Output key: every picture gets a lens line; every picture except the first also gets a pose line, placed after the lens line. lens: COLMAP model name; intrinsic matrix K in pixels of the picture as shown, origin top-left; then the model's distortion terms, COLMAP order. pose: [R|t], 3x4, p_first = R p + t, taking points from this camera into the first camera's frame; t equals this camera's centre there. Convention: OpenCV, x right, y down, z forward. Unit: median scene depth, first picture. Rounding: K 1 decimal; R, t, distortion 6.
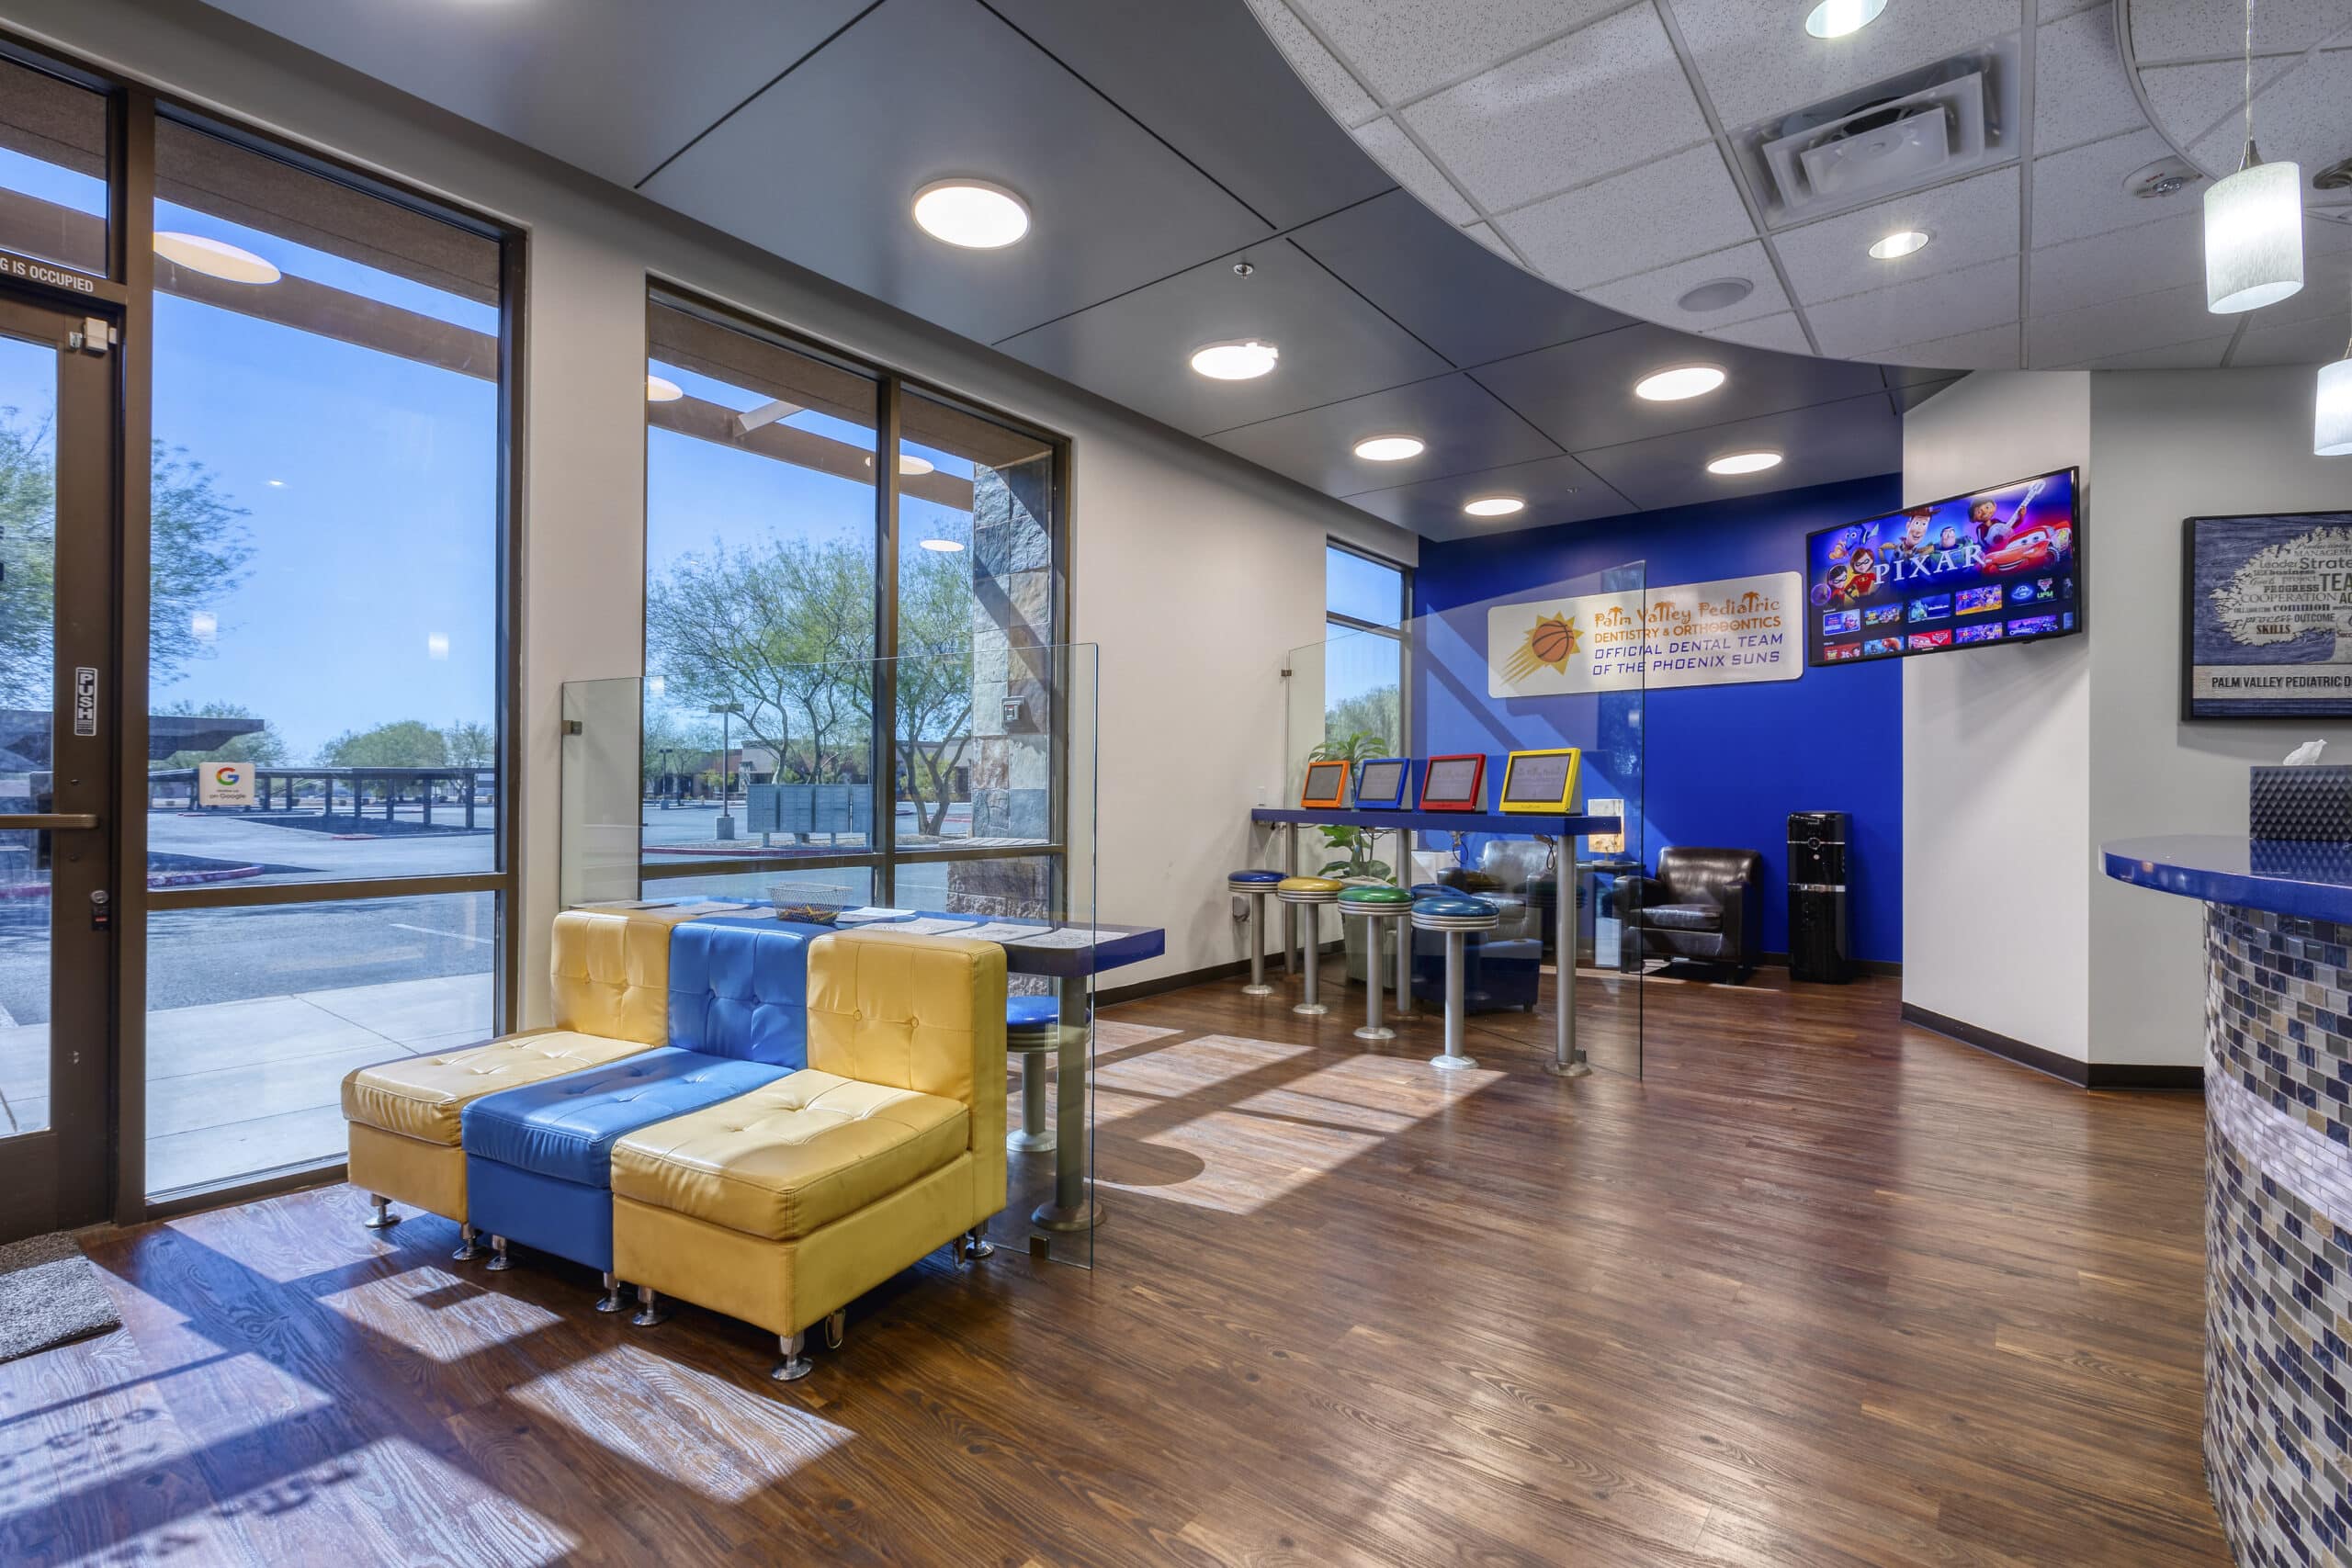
lens RADIAL K [[1035.0, 0, 1189.7], [0, 1035.0, 800.2], [0, 0, 1]] dist [0.002468, -0.000084]
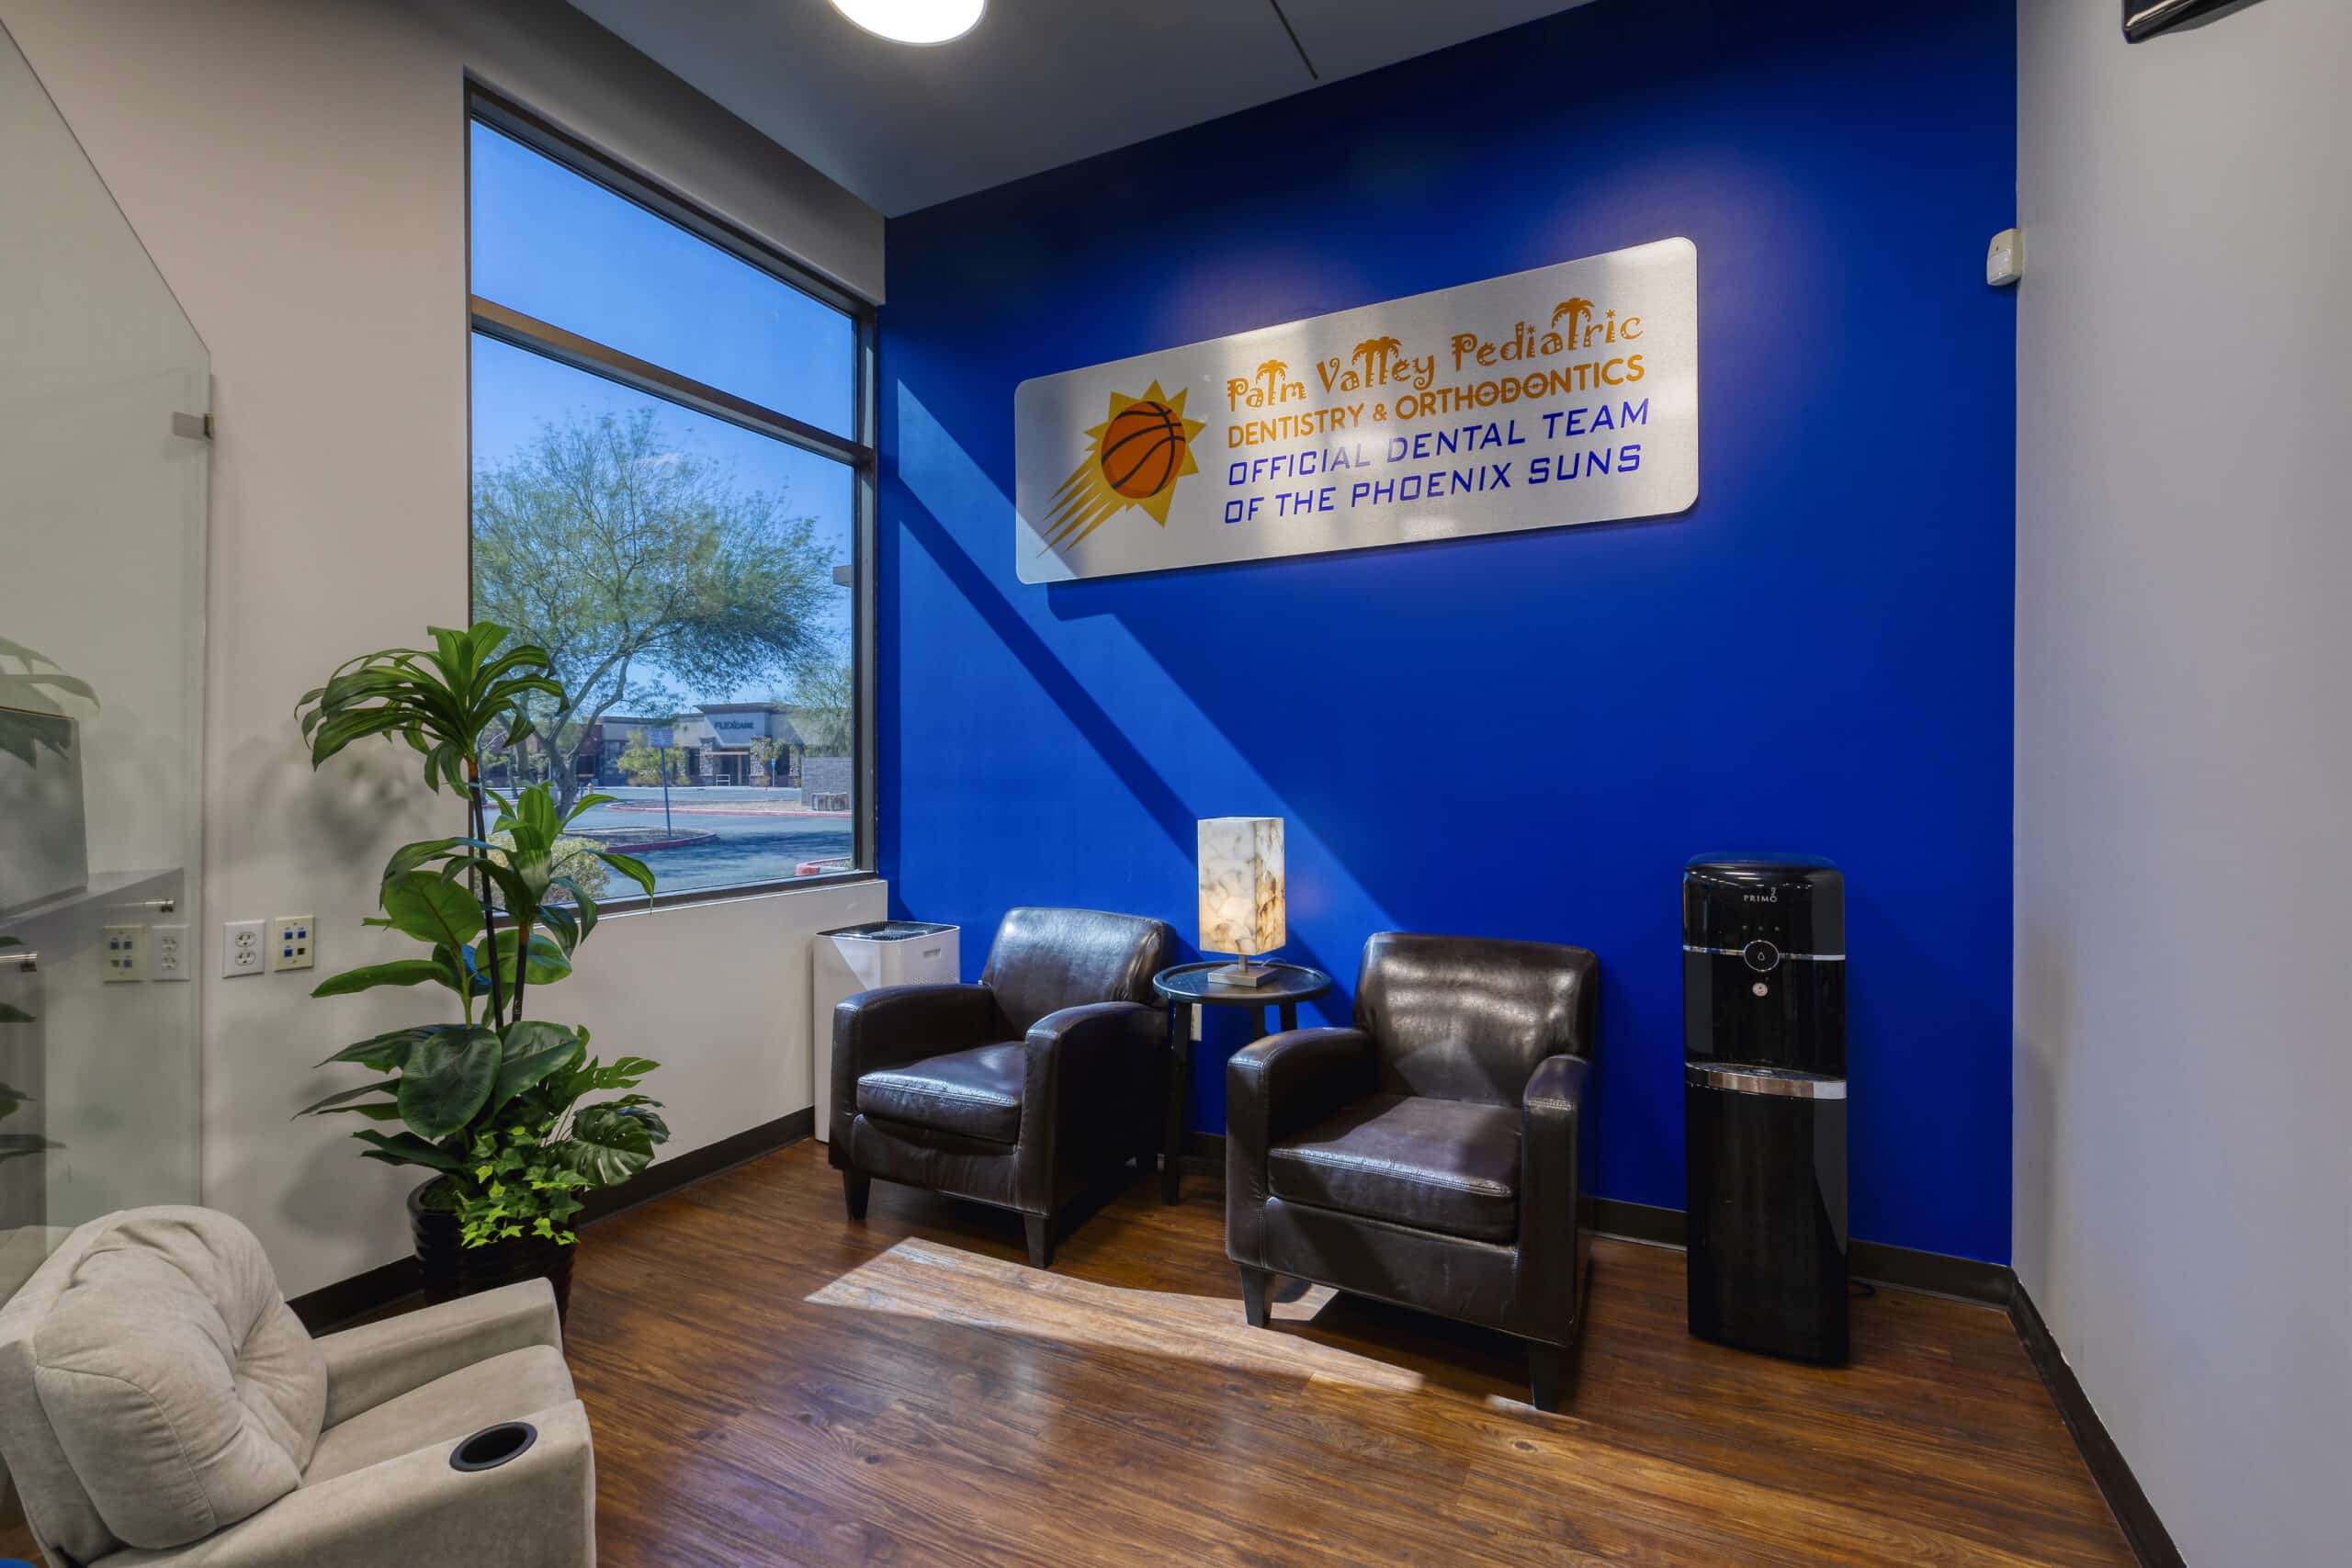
lens RADIAL K [[1035.0, 0, 1177.5], [0, 1035.0, 785.2], [0, 0, 1]] dist [0.002468, -0.000084]
pose [[0.983557, -0.009132, 0.180366, 0.374689], [0.008070, 0.999946, 0.006618, -0.019678], [-0.180416, -0.005054, 0.983577, 0.746026]]
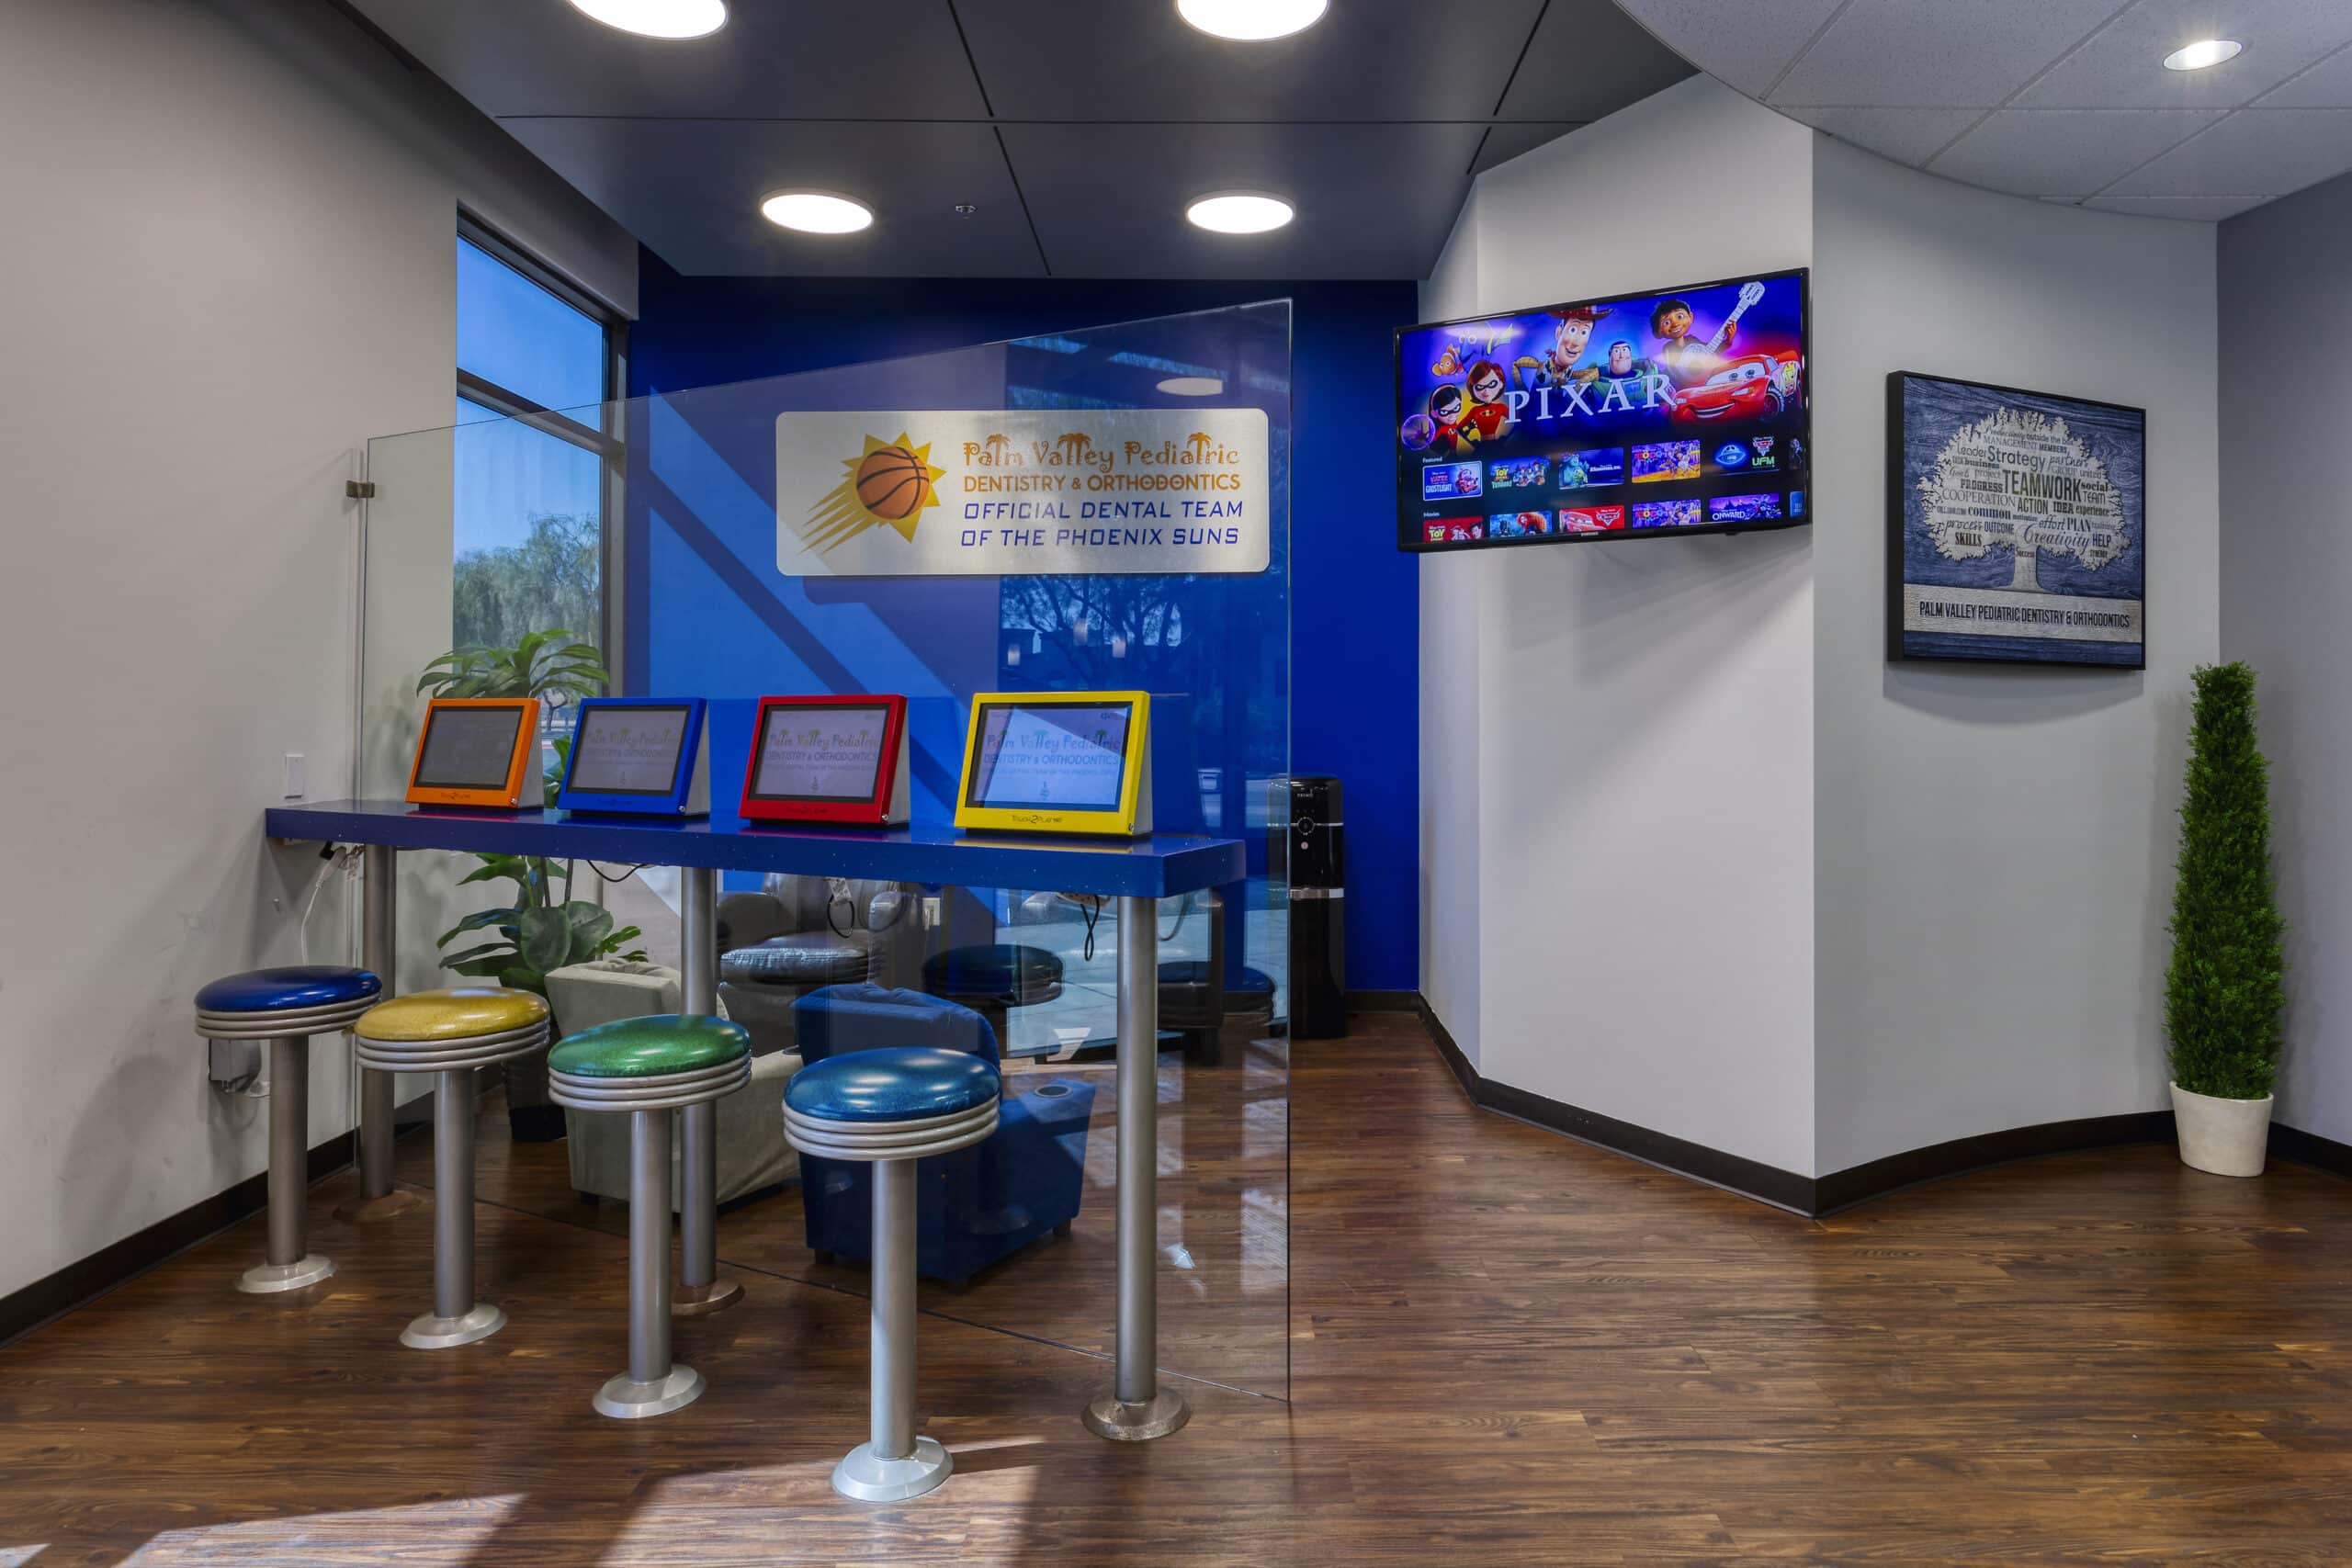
lens RADIAL K [[1427.5, 0, 1243.2], [0, 1427.5, 712.7], [0, 0, 1]] dist [0.003983, -0.003419]
pose [[0.783136, -0.003190, 0.621842, 0.012370], [0.007734, 0.999959, -0.004611, -0.027031], [-0.621802, 0.008421, 0.783129, 0.340882]]
